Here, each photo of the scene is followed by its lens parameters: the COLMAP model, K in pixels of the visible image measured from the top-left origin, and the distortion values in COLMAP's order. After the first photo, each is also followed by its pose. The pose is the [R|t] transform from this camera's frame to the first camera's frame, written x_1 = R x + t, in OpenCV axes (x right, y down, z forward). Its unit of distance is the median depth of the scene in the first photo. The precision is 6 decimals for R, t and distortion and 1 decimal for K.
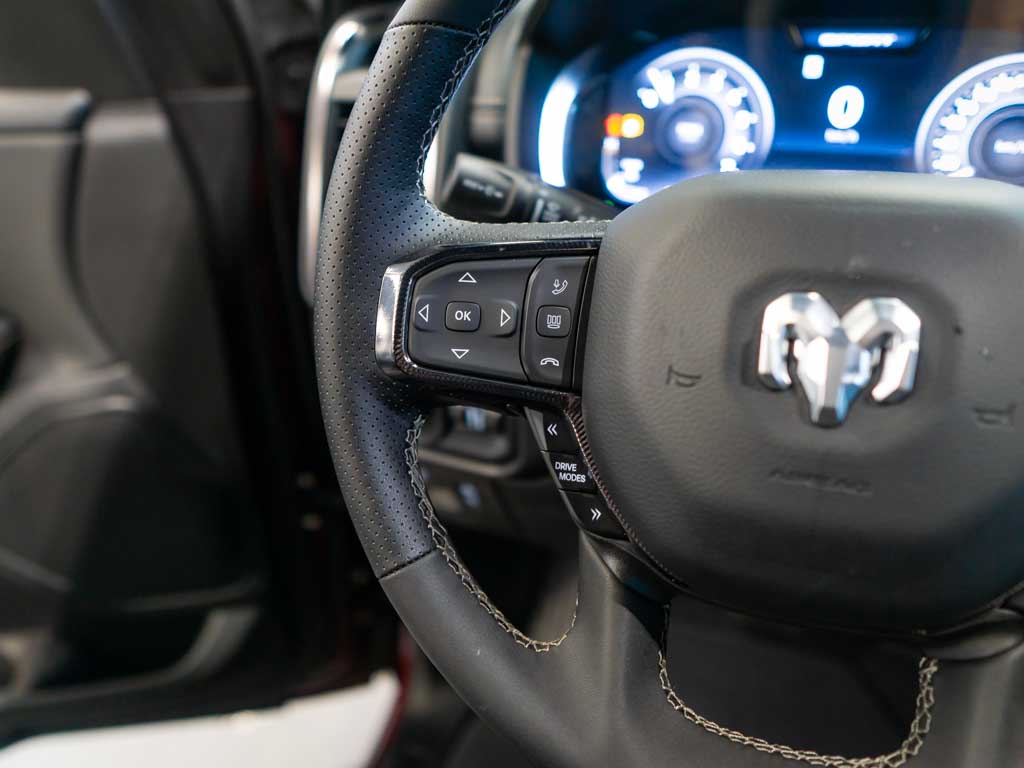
lens RADIAL K [[785.8, 0, 513.7], [0, 785.8, 384.8], [0, 0, 1]] dist [0.004686, -0.013016]
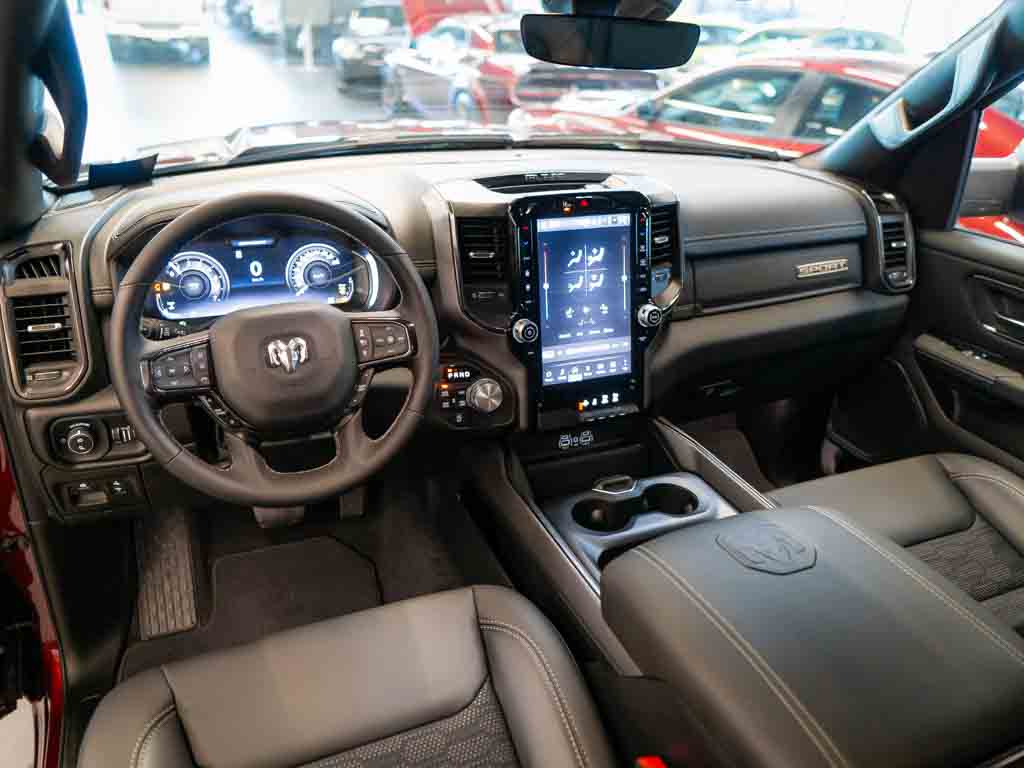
lens RADIAL K [[785.8, 0, 507.2], [0, 785.8, 383.0], [0, 0, 1]] dist [0.004686, -0.013016]
pose [[0.728101, -0.235443, 0.643766, -1.079365], [0.282075, 0.958870, 0.031658, 0.225075], [-0.624742, 0.158540, 0.764567, -2.116268]]
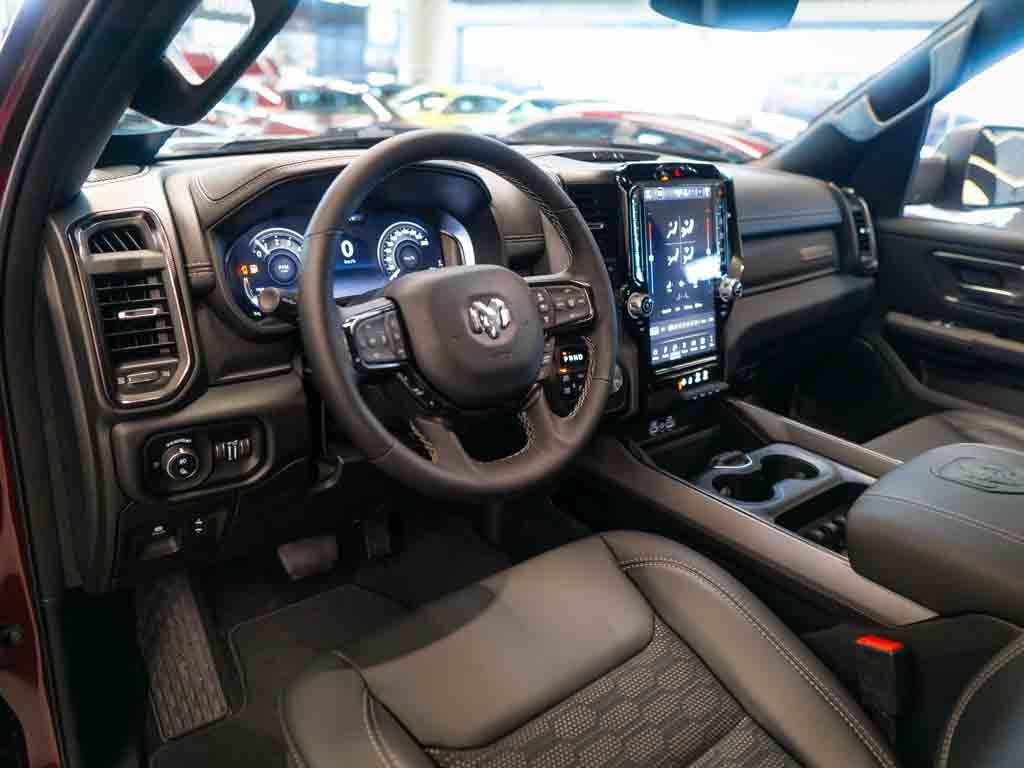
lens RADIAL K [[785.8, 0, 503.5], [0, 785.8, 385.5], [0, 0, 1]] dist [0.004686, -0.013016]
pose [[0.492797, -0.233263, 0.838295, -1.927260], [0.362337, 0.930910, 0.046032, 0.076470], [-0.791115, 0.281061, 0.543270, -0.611633]]
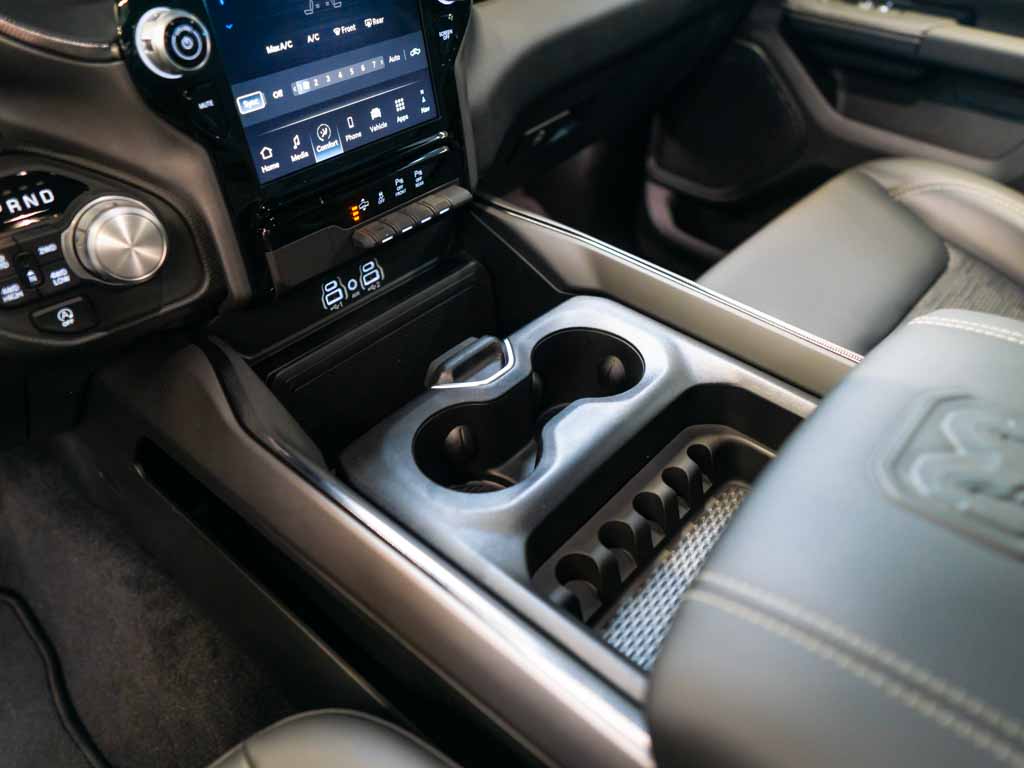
lens RADIAL K [[785.8, 0, 502.0], [0, 785.8, 379.4], [0, 0, 1]] dist [0.004686, -0.013016]
pose [[0.362202, -0.561419, 0.744055, 0.379324], [0.431772, 0.808505, 0.399865, 0.308224], [-0.826065, 0.176430, 0.535247, -0.368523]]
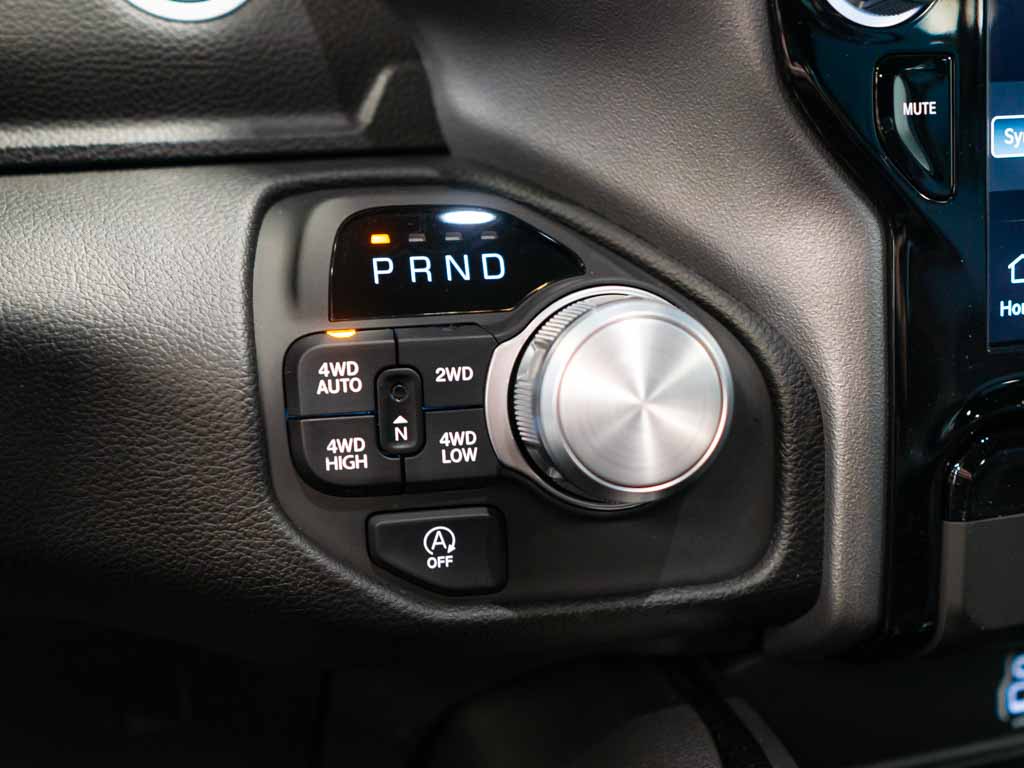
lens RADIAL K [[1107.8, 0, 464.2], [0, 1107.8, 450.6], [0, 0, 1]] dist [0.002872, 0.000000]
pose [[0.805060, -0.188979, 0.562286, 0.814403], [0.278266, 0.957443, -0.076625, 0.453102], [-0.523876, 0.218153, 0.823385, 0.378456]]
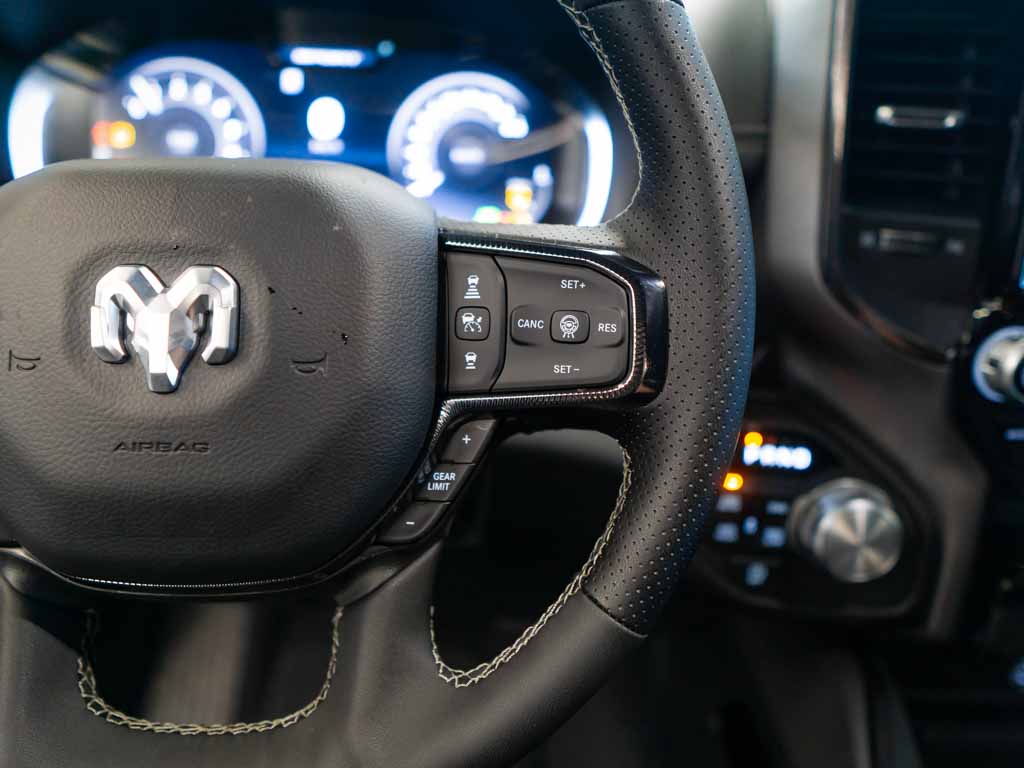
lens RADIAL K [[785.8, 0, 509.4], [0, 785.8, 379.4], [0, 0, 1]] dist [0.004686, -0.013016]
pose [[0.926252, -0.093232, 0.365191, 0.354240], [0.112874, 0.993069, -0.032761, 0.095723], [-0.359606, 0.071566, 0.930356, -0.090595]]
